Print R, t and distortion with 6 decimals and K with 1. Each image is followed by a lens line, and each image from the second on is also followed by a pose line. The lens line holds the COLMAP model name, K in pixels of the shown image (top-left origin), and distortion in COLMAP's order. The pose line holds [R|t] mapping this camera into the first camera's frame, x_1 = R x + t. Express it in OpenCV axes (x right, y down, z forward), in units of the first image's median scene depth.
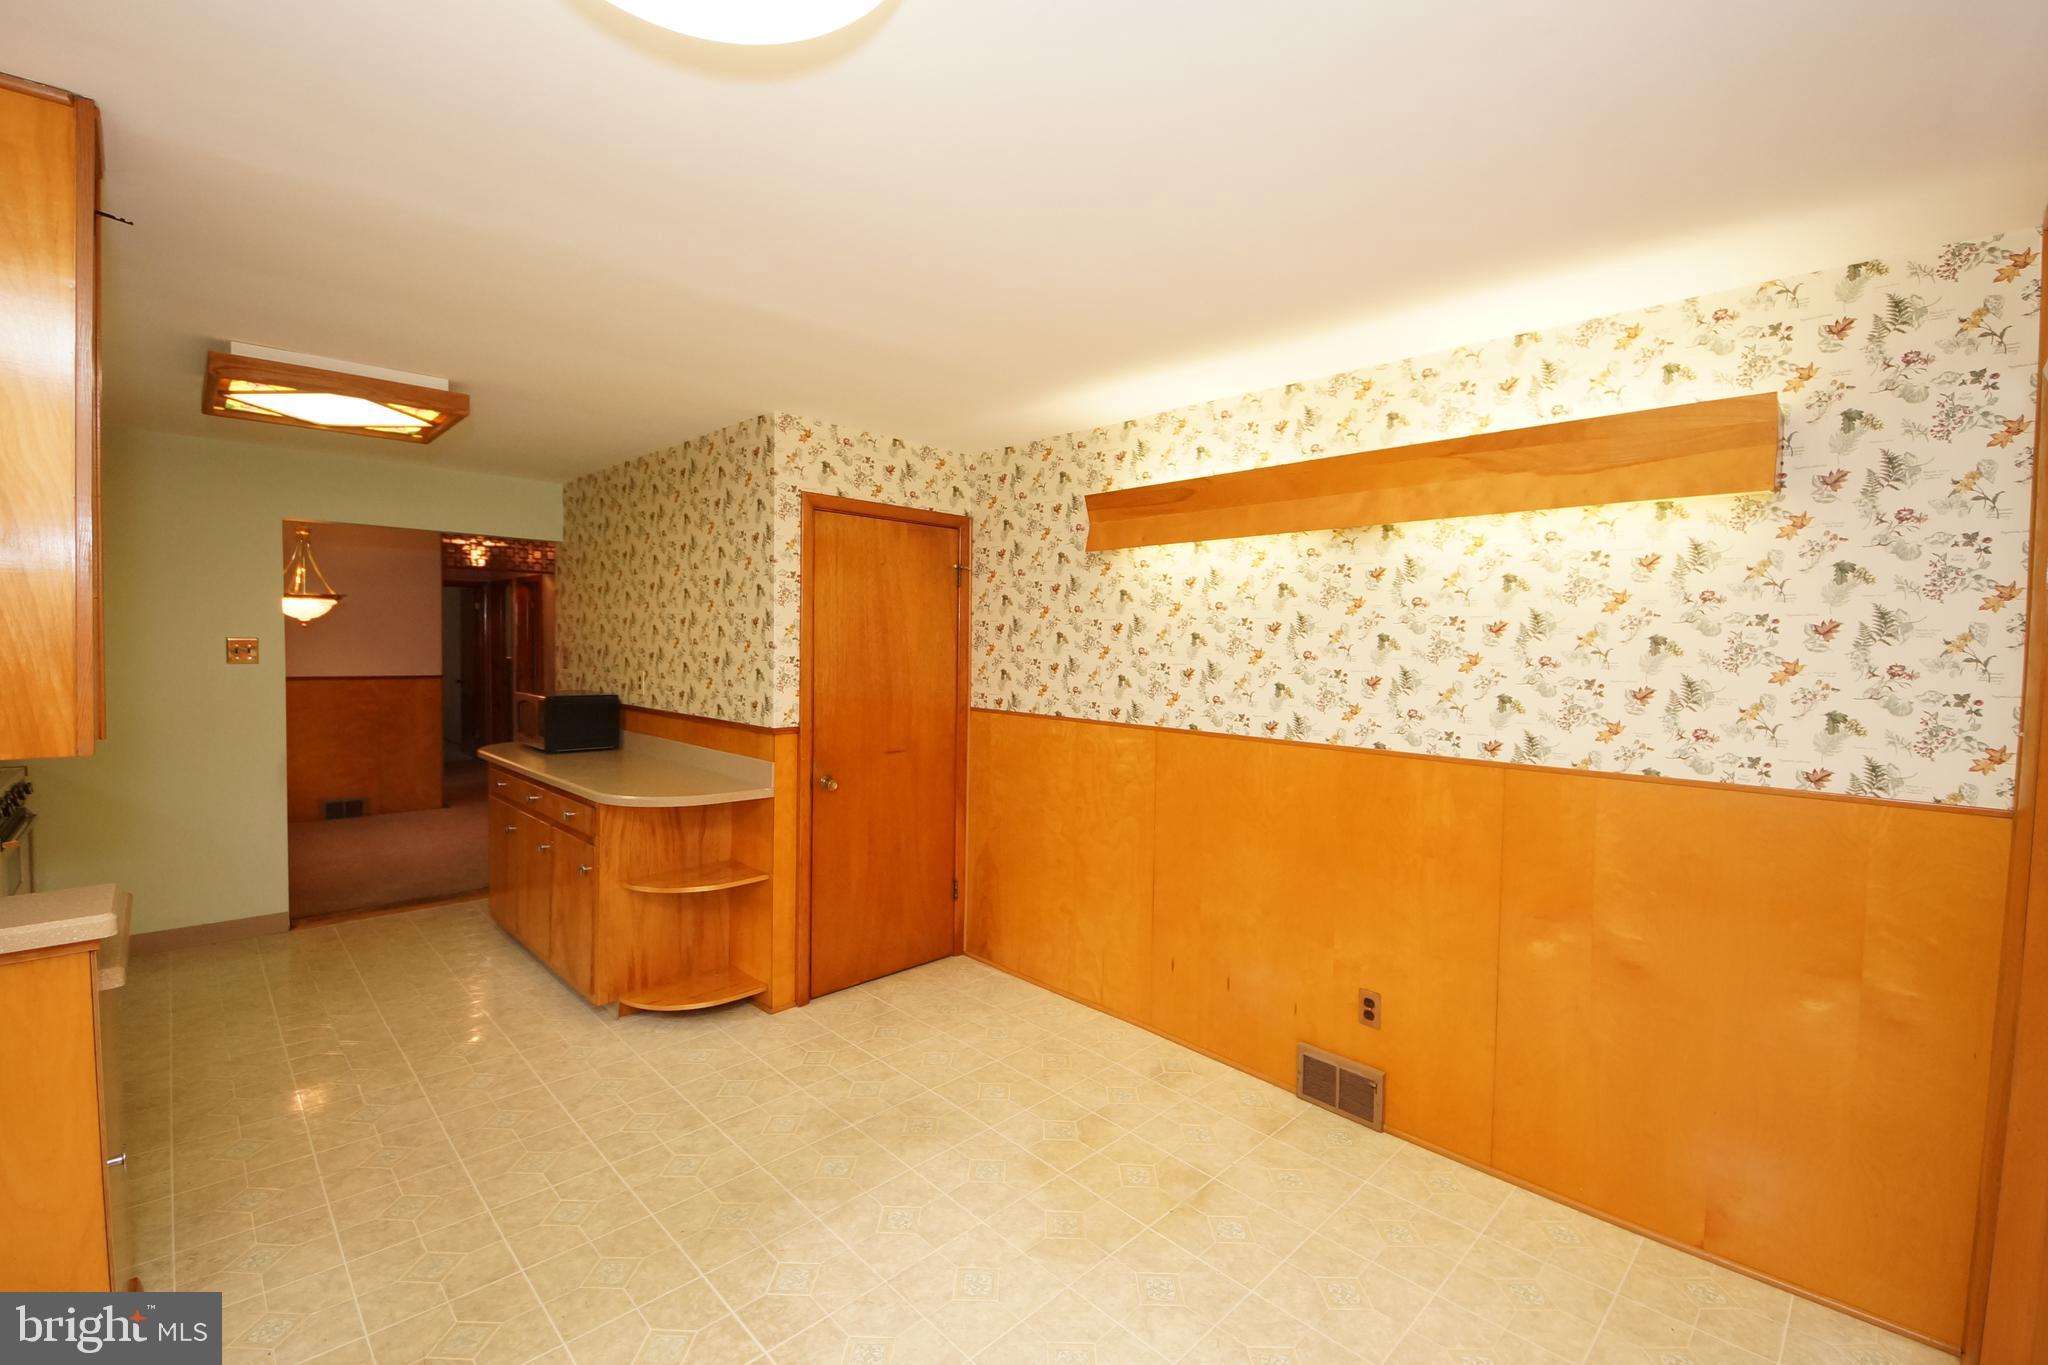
lens RADIAL K [[849.6, 0, 1029.4], [0, 849.6, 675.7], [0, 0, 1]] dist [0.011042, 0.000079]
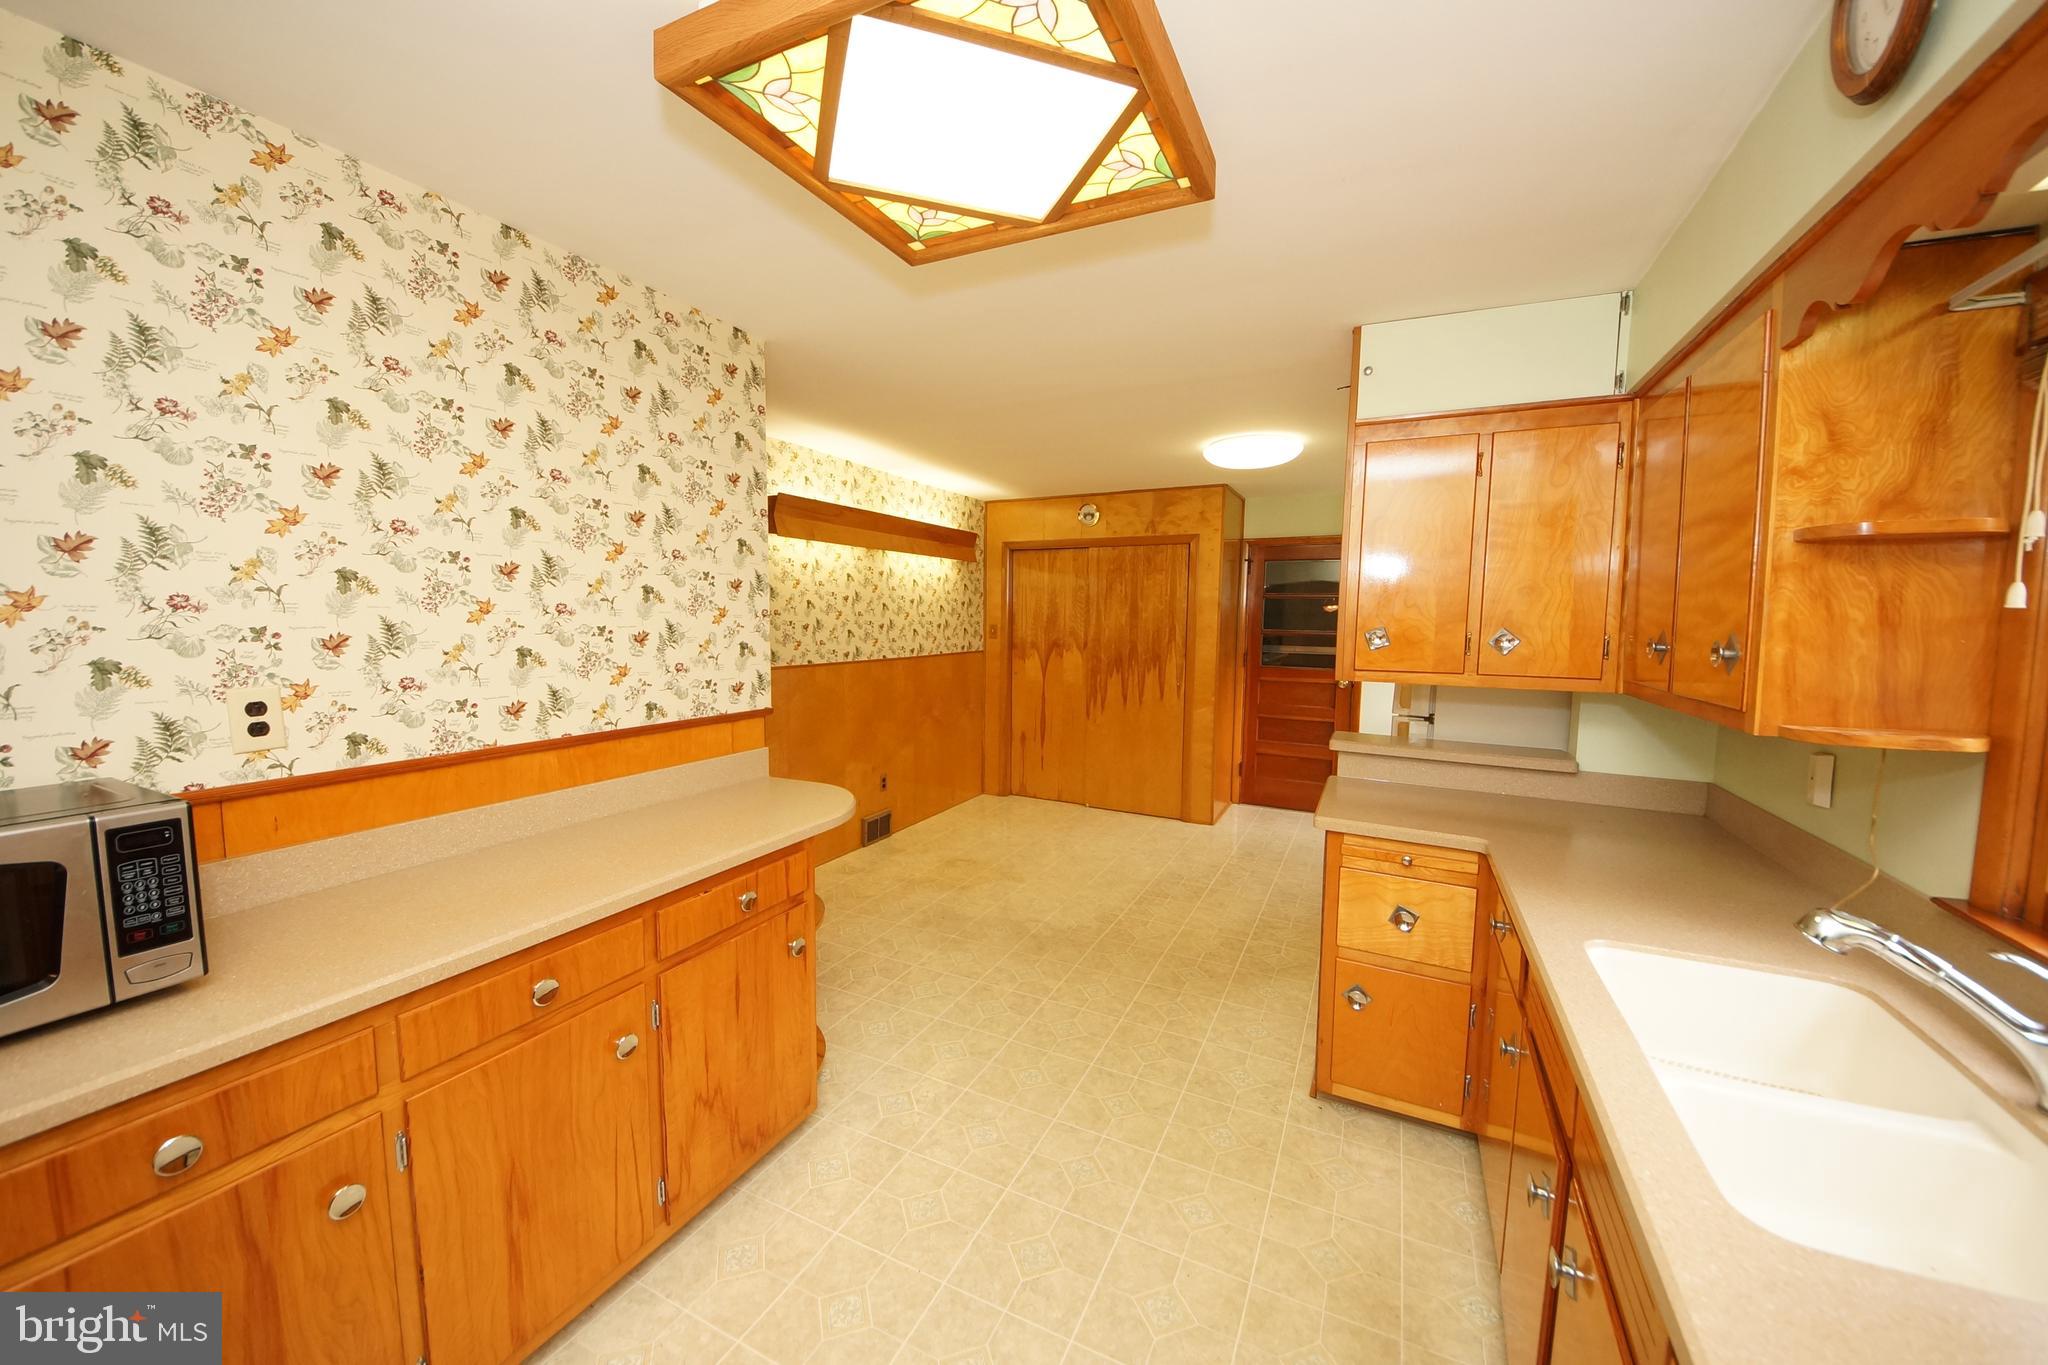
lens RADIAL K [[729.0, 0, 1011.8], [0, 729.0, 677.4], [0, 0, 1]] dist [-0.005507, -0.000654]
pose [[-0.313397, -0.103433, 0.943972, -1.181832], [0.016959, 0.993282, 0.114466, -0.057528], [-0.949471, 0.051882, -0.309537, 1.079595]]
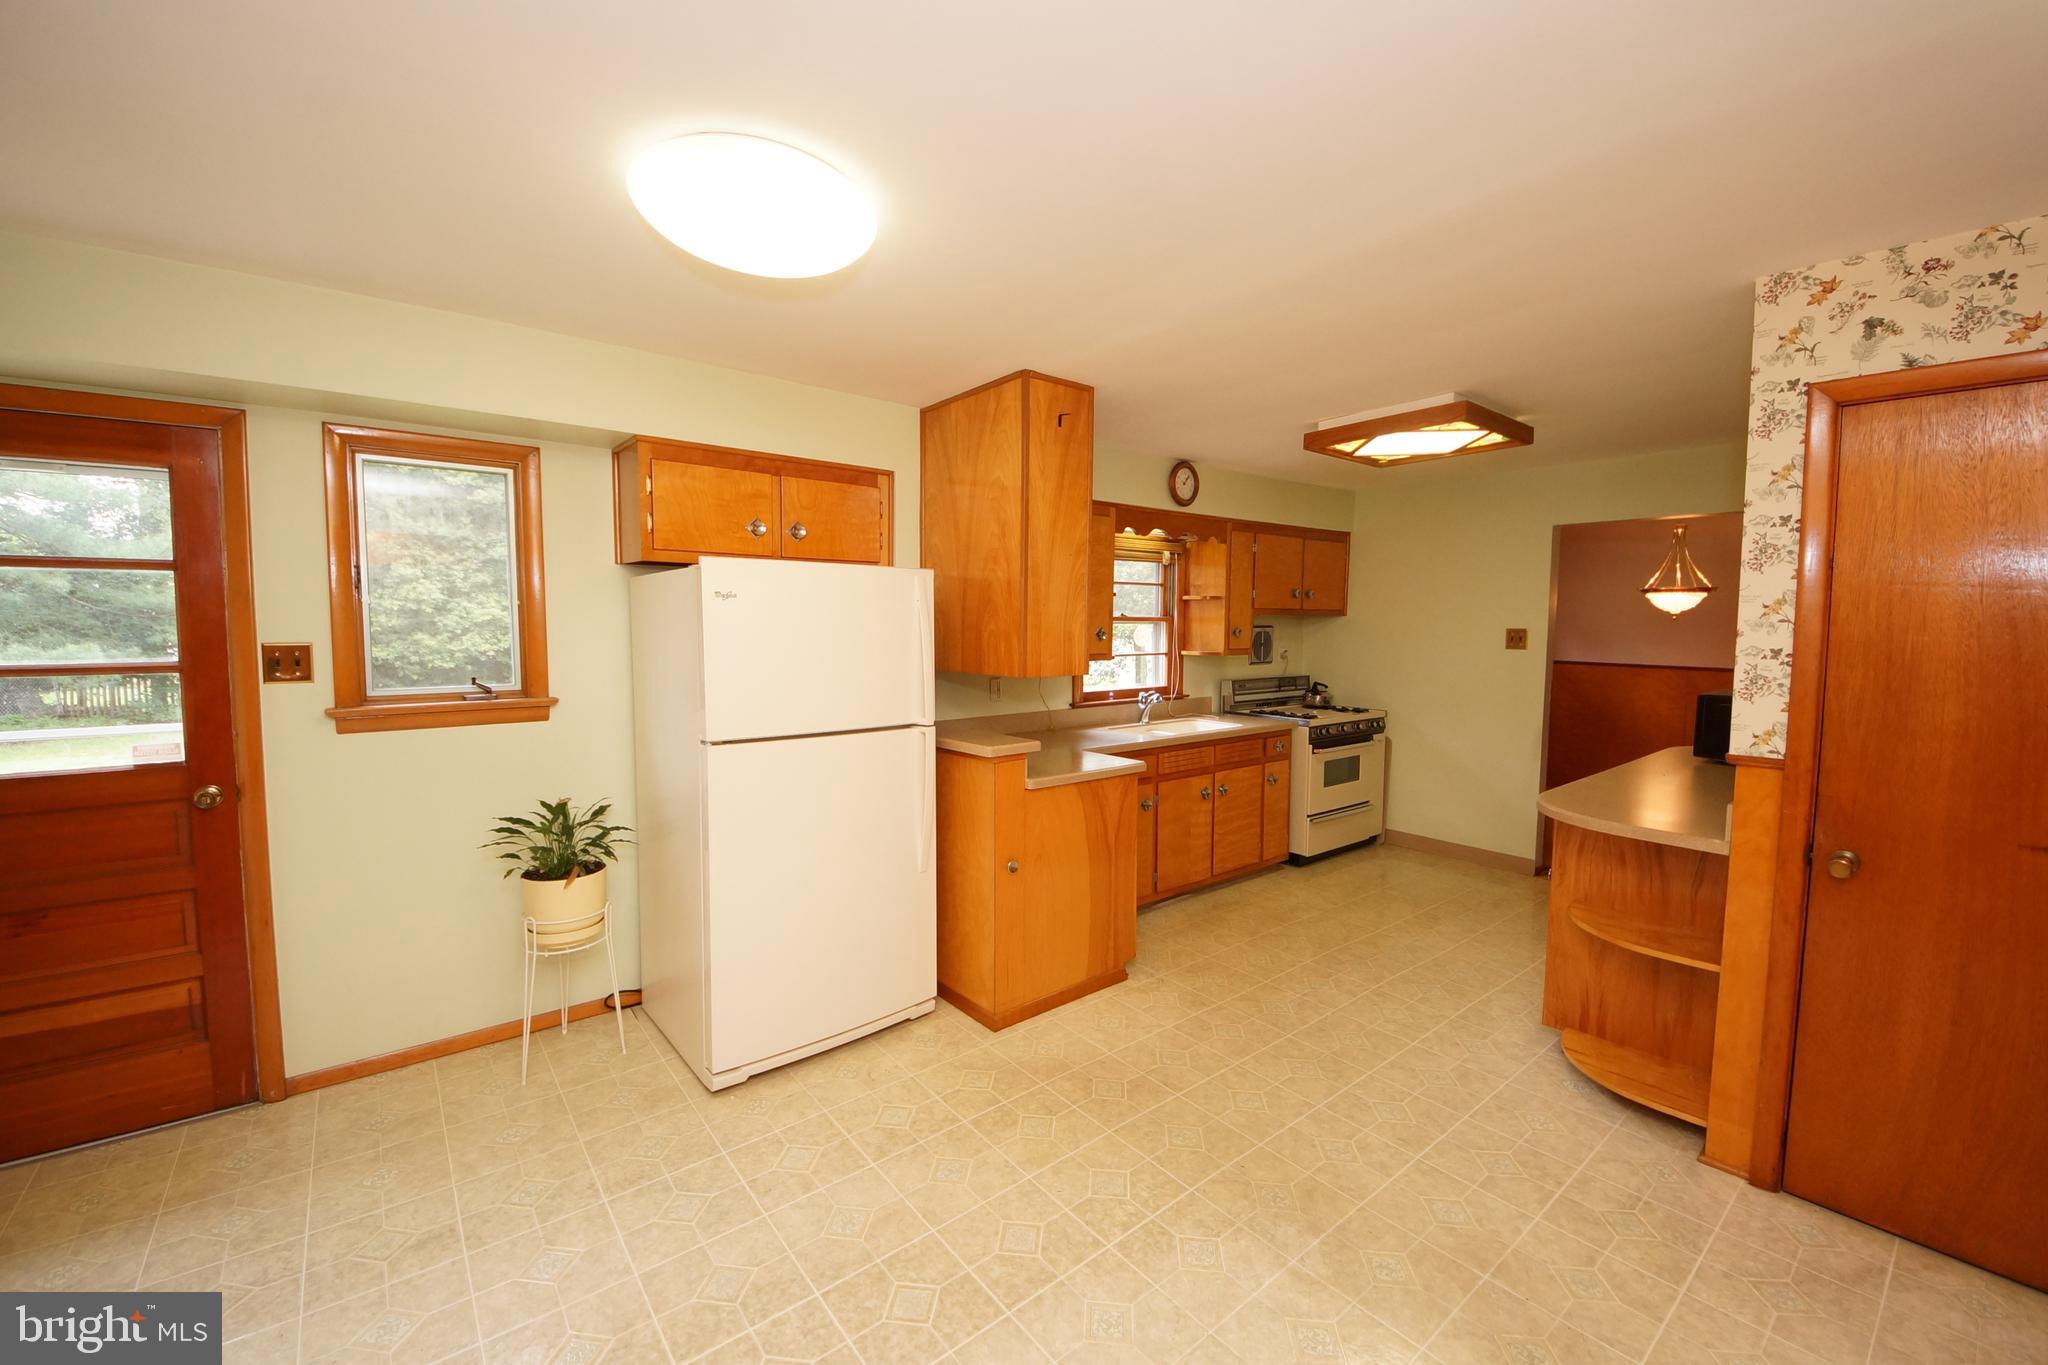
lens RADIAL K [[807.3, 0, 1028.4], [0, 807.3, 681.7], [0, 0, 1]] dist [-0.002708, -0.002879]
pose [[-0.080376, 0.057407, -0.995110, 0.414860], [-0.044100, 0.997158, 0.061087, -0.011591], [0.995789, 0.048794, -0.077616, 0.536134]]
